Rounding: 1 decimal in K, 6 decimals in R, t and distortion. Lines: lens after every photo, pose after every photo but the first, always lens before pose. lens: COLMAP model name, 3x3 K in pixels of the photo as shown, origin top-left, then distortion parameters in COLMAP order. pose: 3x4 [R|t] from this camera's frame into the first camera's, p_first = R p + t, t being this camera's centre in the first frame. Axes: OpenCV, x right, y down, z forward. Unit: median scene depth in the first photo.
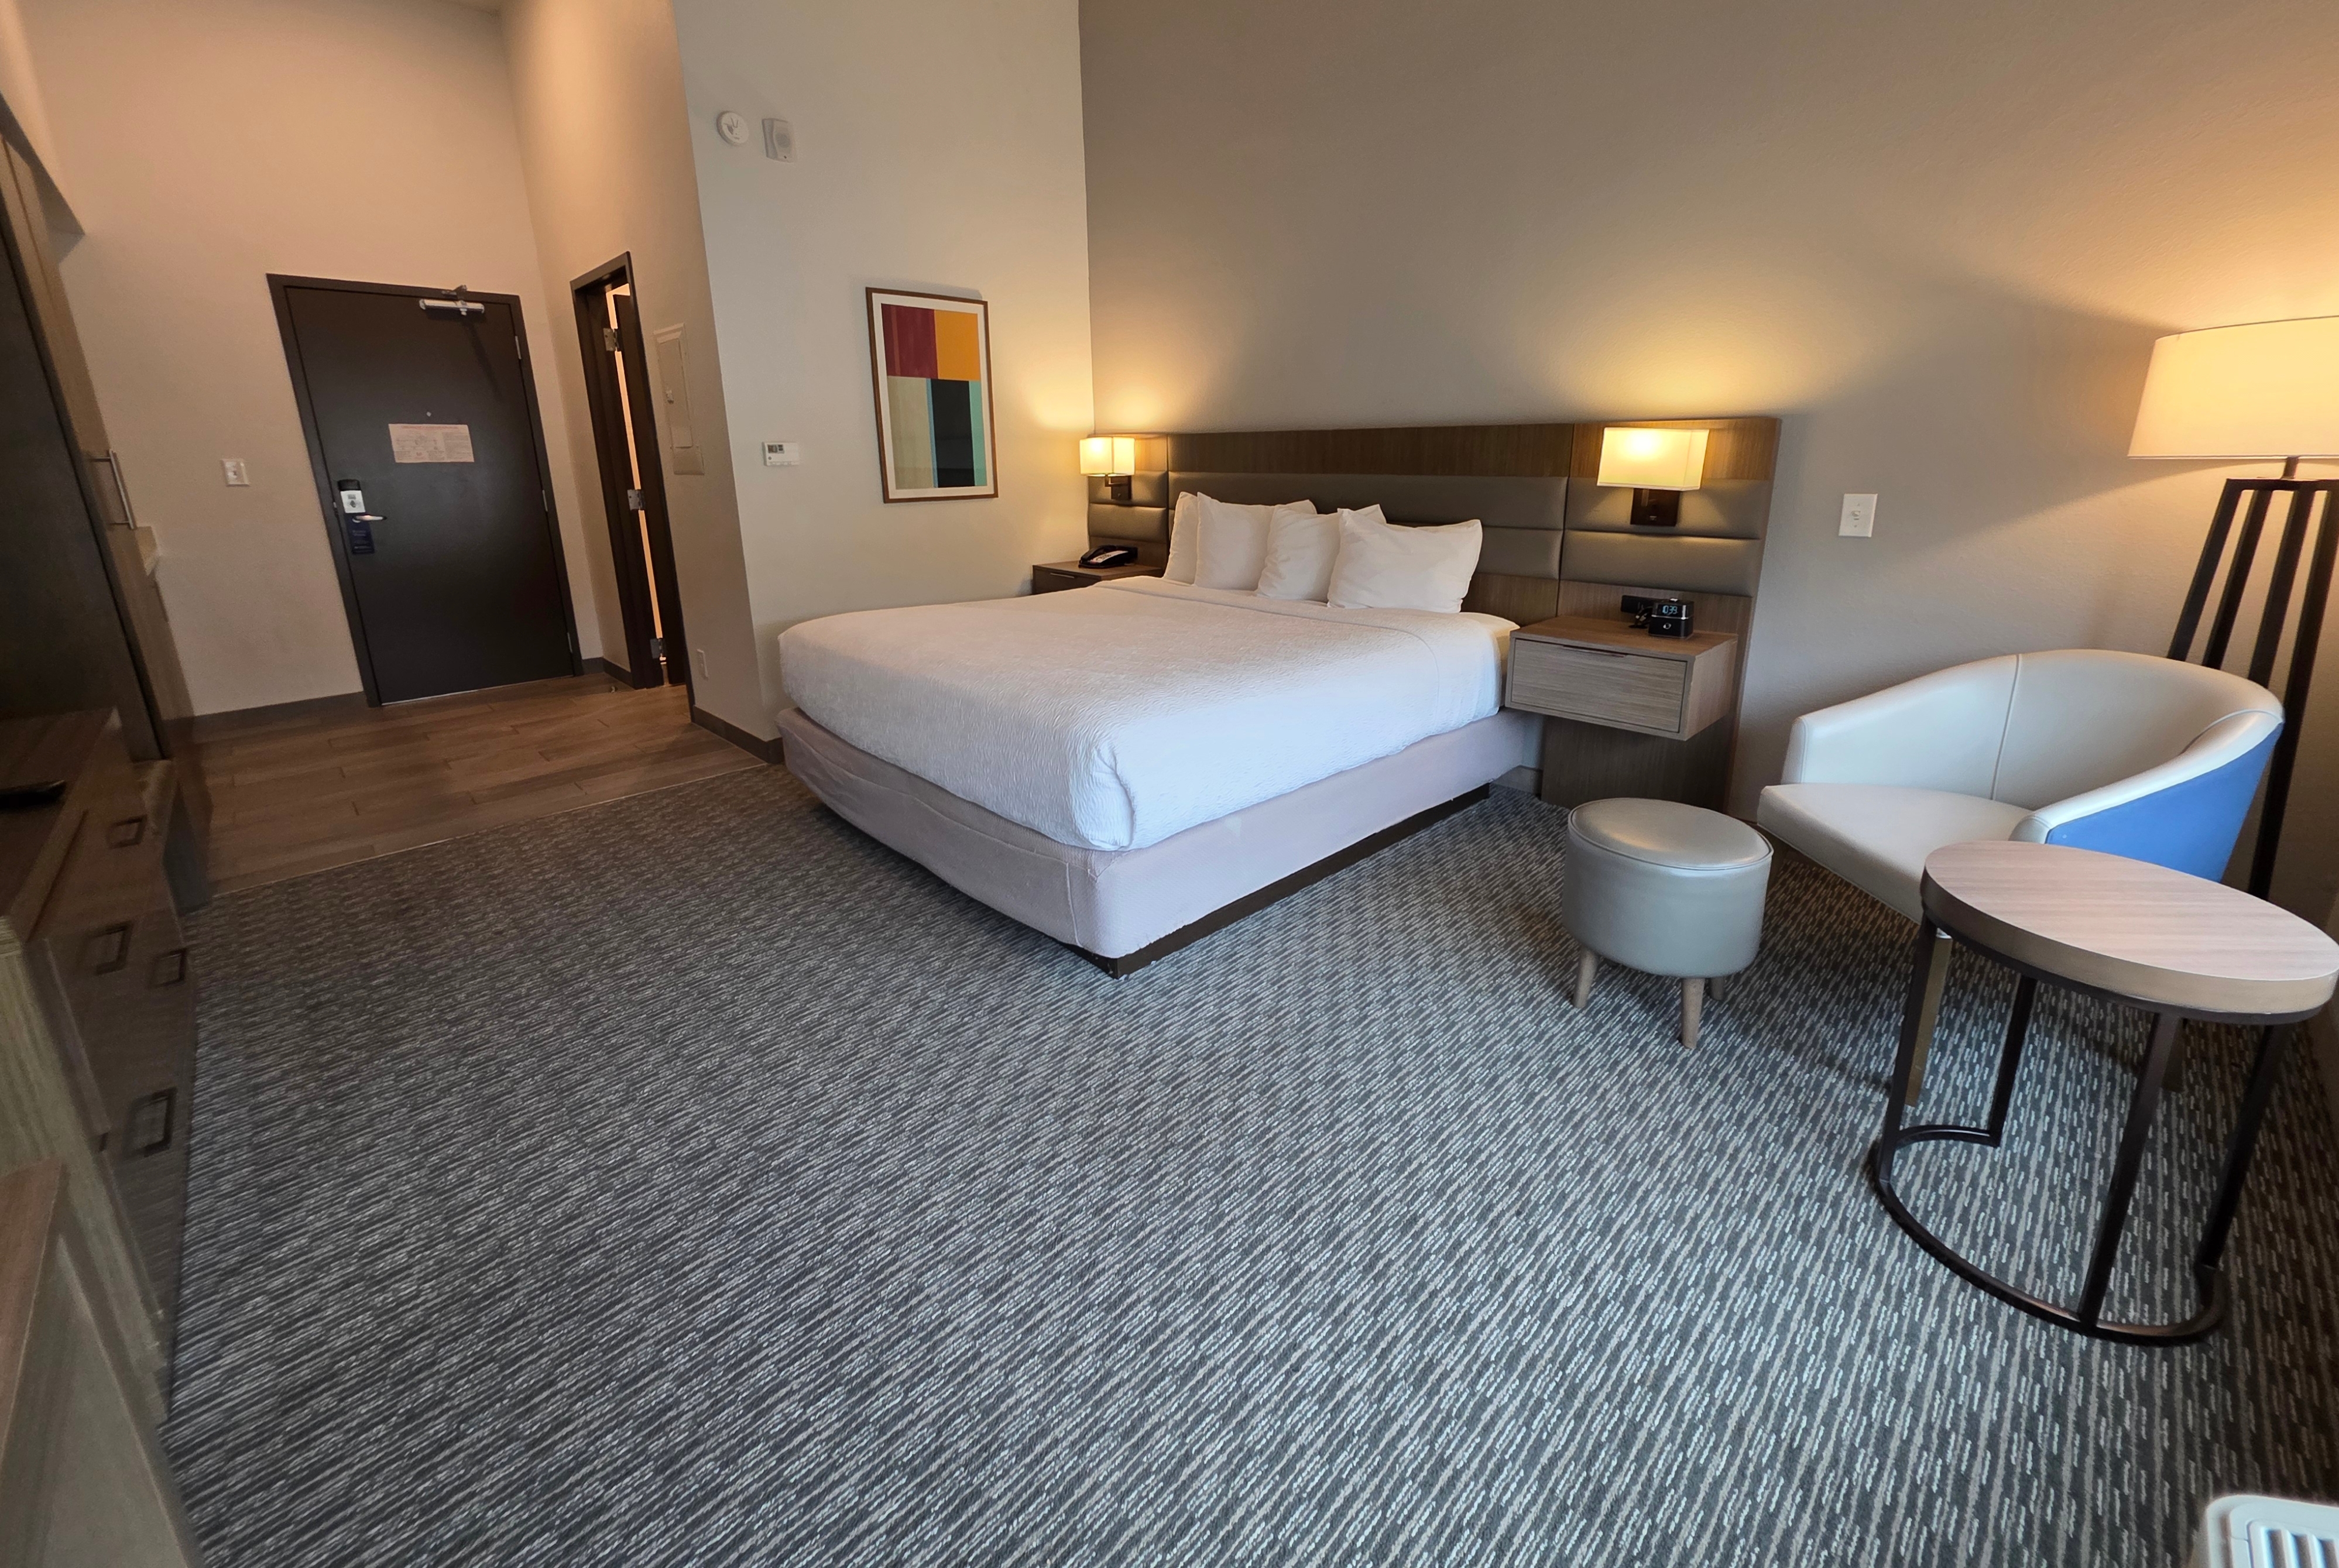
lens RADIAL K [[922.3, 0, 1159.2], [0, 922.3, 737.7], [0, 0, 1]] dist [0.000243, 0.000885]
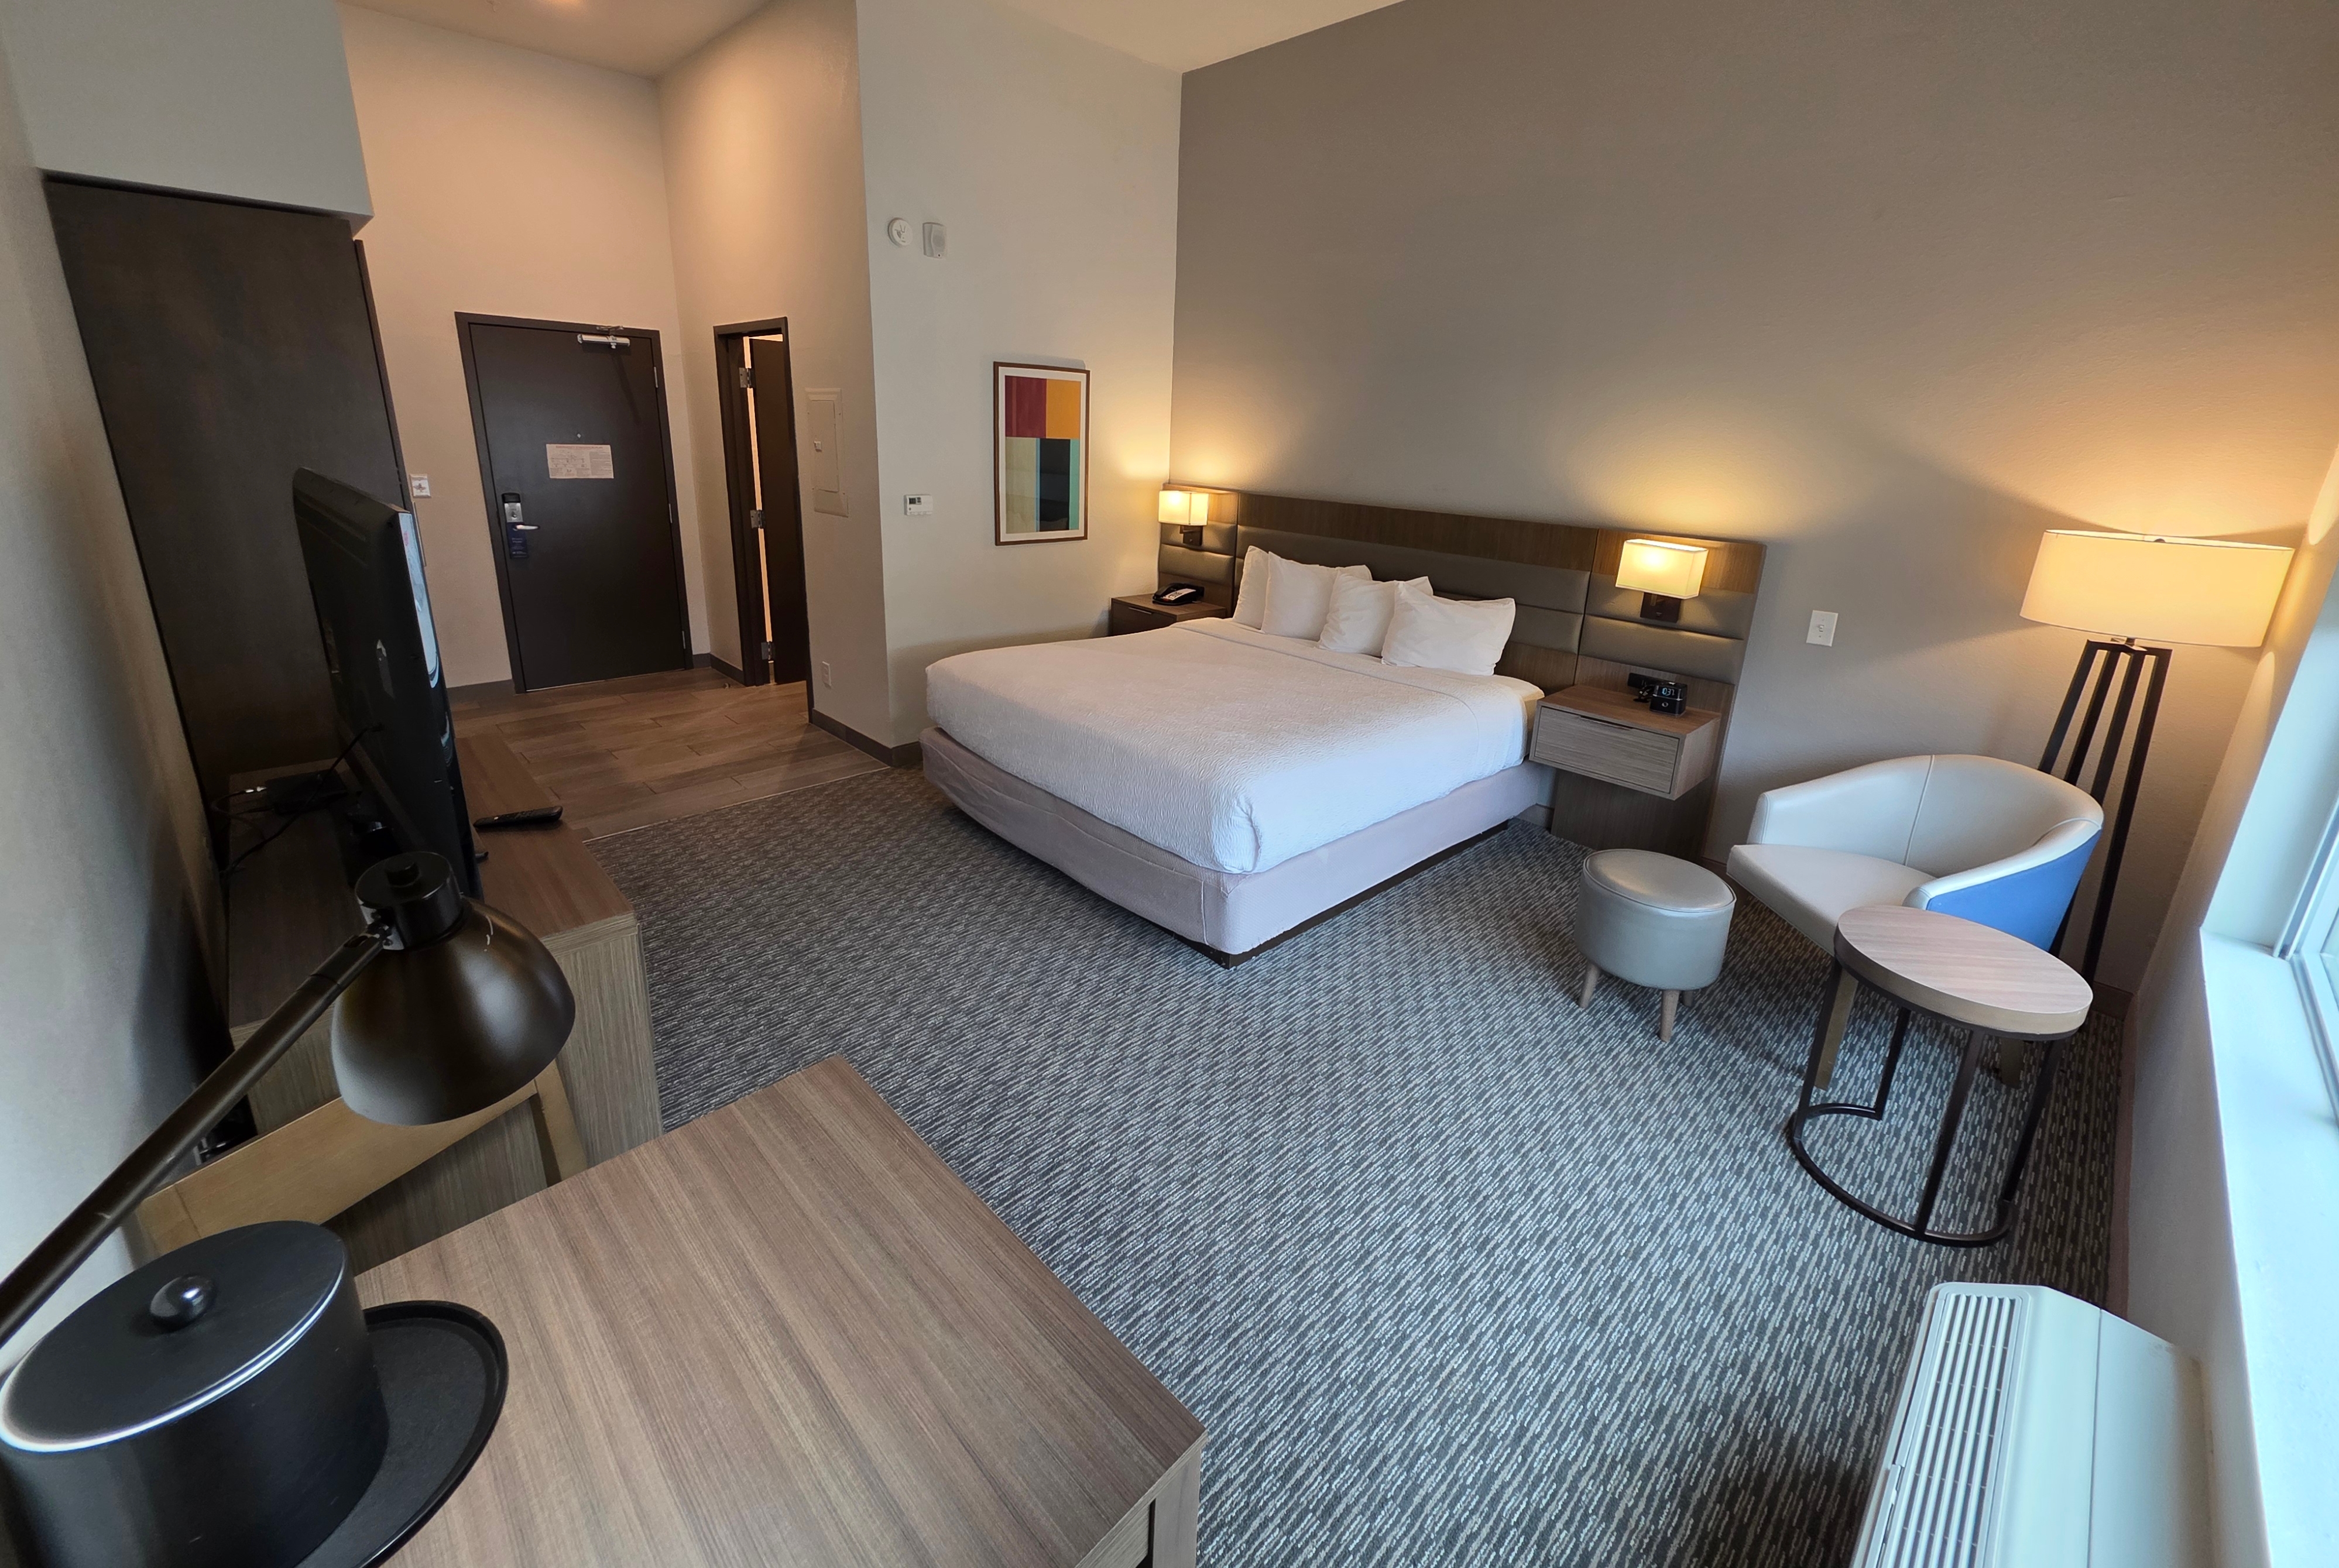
lens RADIAL K [[922.3, 0, 1150.1], [0, 922.3, 738.1], [0, 0, 1]] dist [0.000243, 0.000885]
pose [[0.998850, 0.047198, 0.008431, -0.172514], [-0.047398, 0.998555, 0.025333, -0.086159], [-0.007223, -0.025704, 0.999644, -0.272305]]
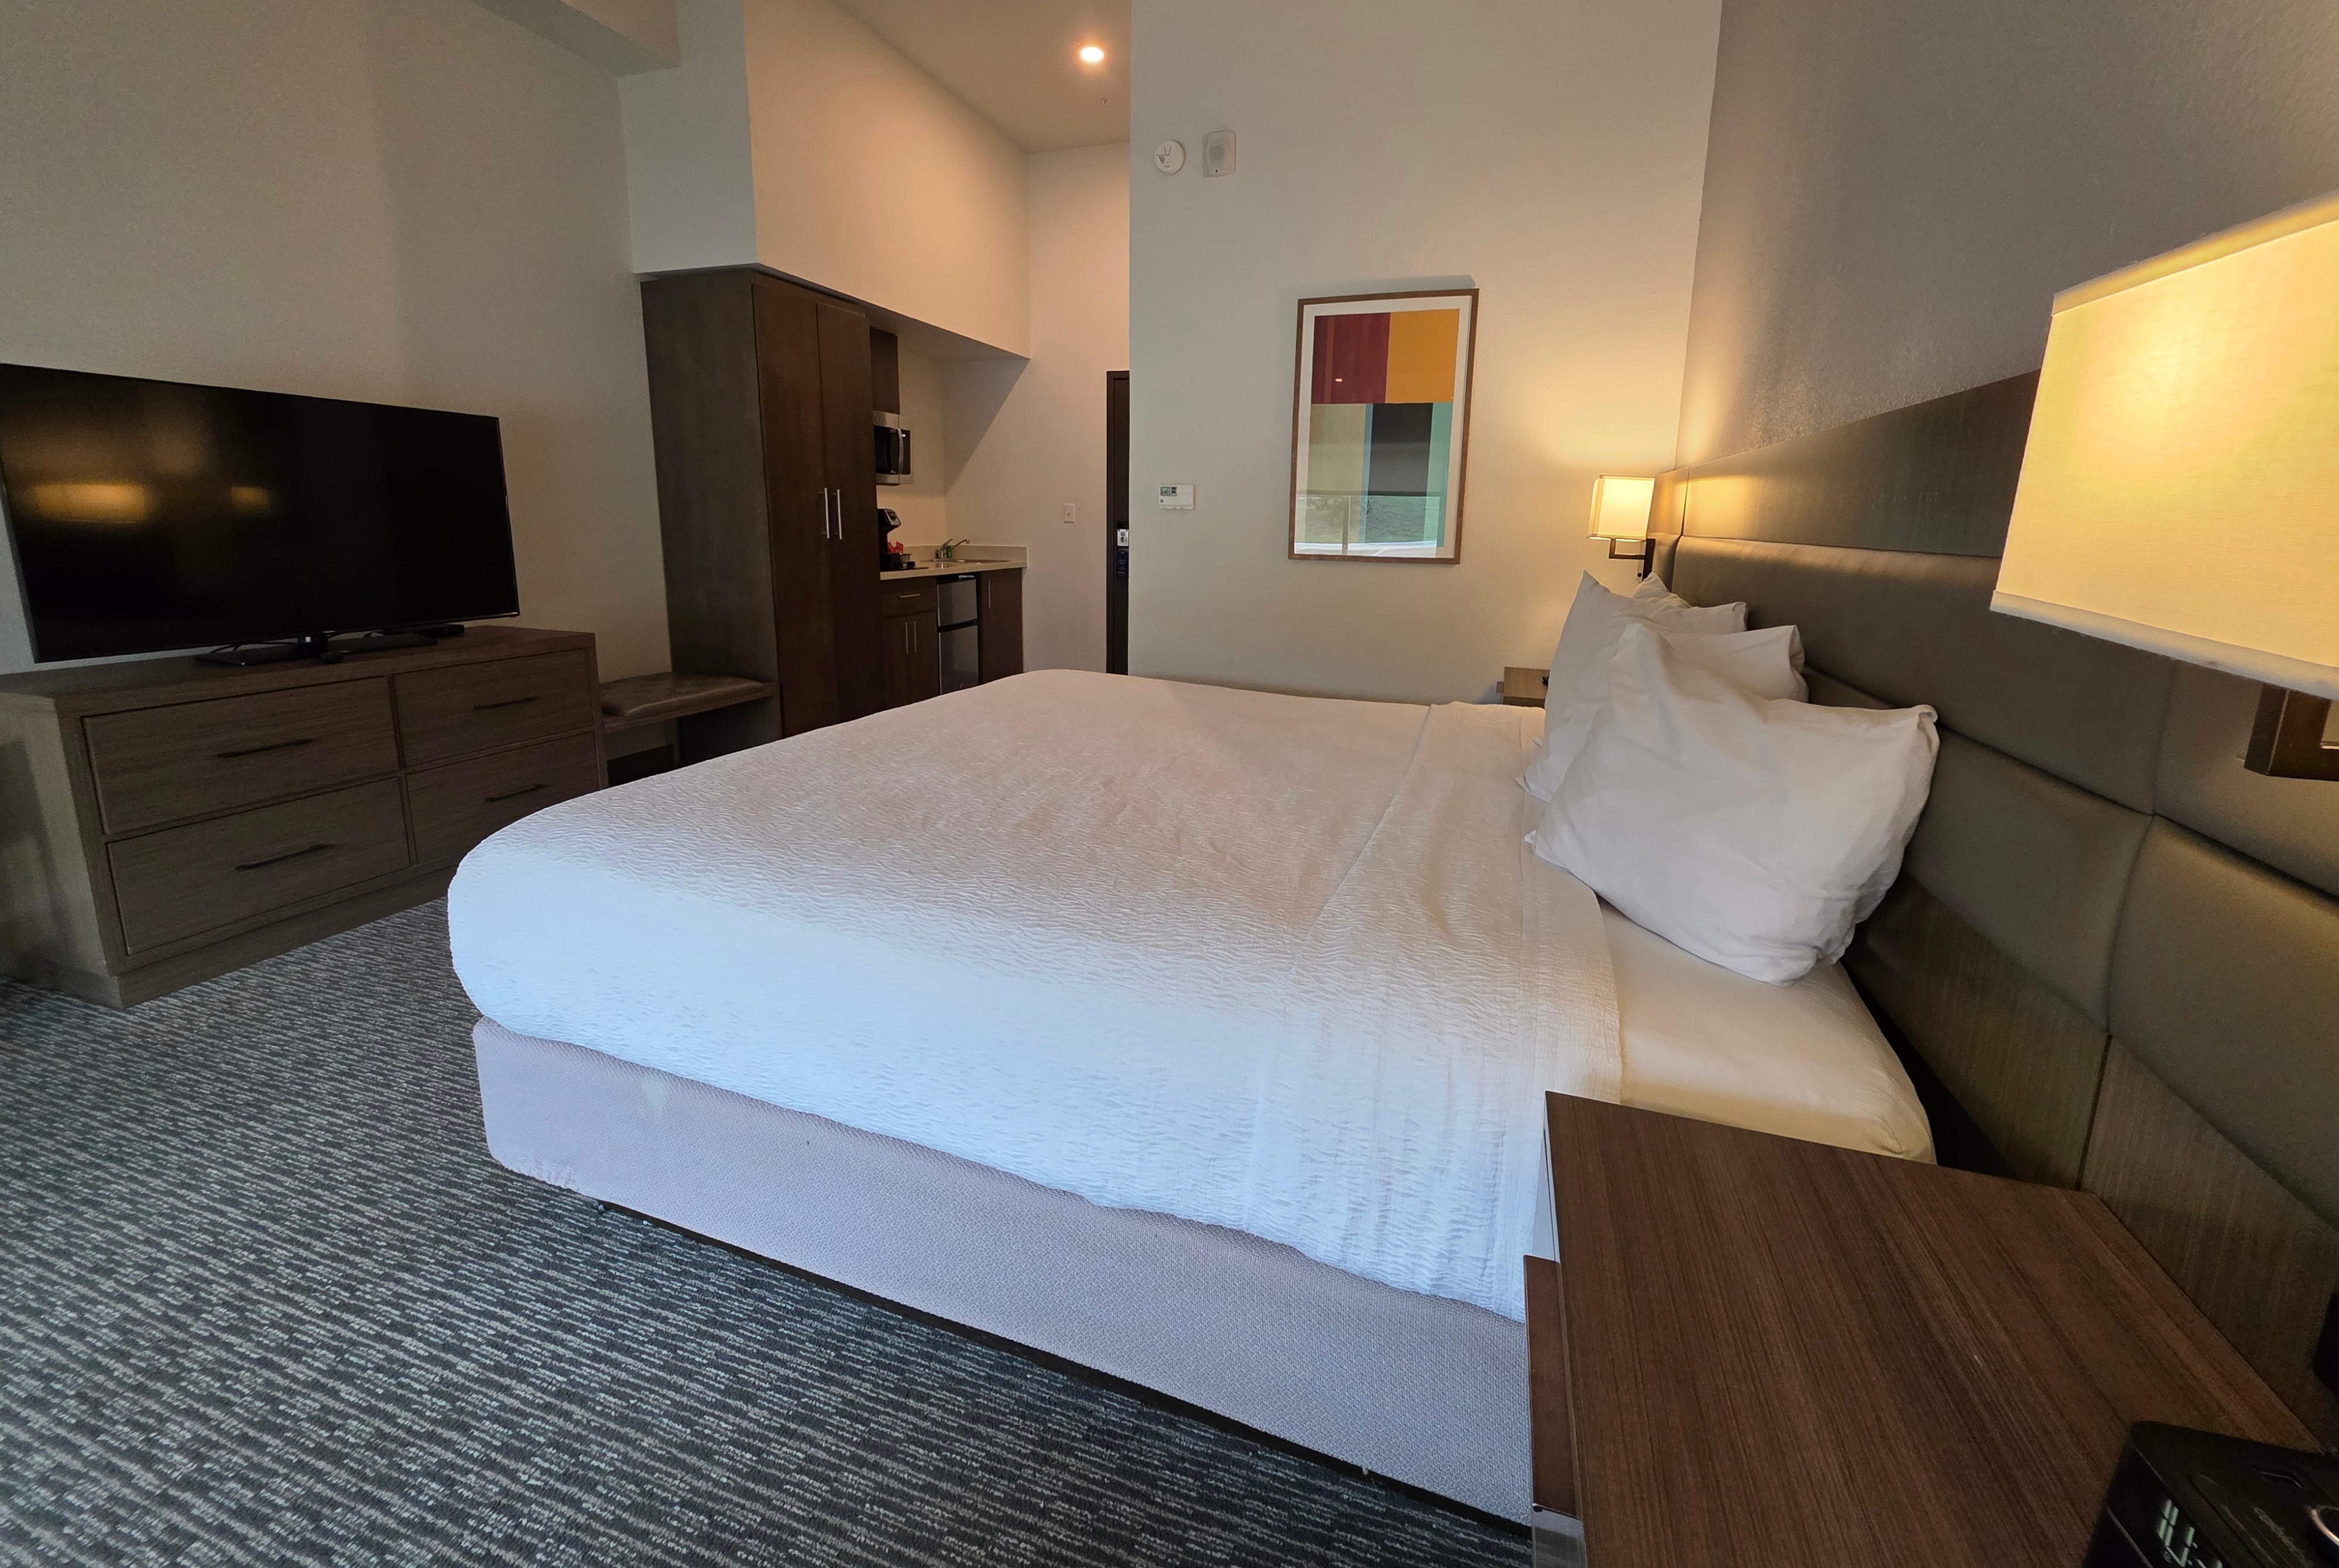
lens RADIAL K [[922.3, 0, 1176.6], [0, 922.3, 719.5], [0, 0, 1]] dist [0.000243, 0.000885]
pose [[0.459792, 0.216283, -0.861285, 0.662458], [-0.282100, 0.955222, 0.089274, -0.272726], [0.842027, 0.201921, 0.500218, 0.900478]]
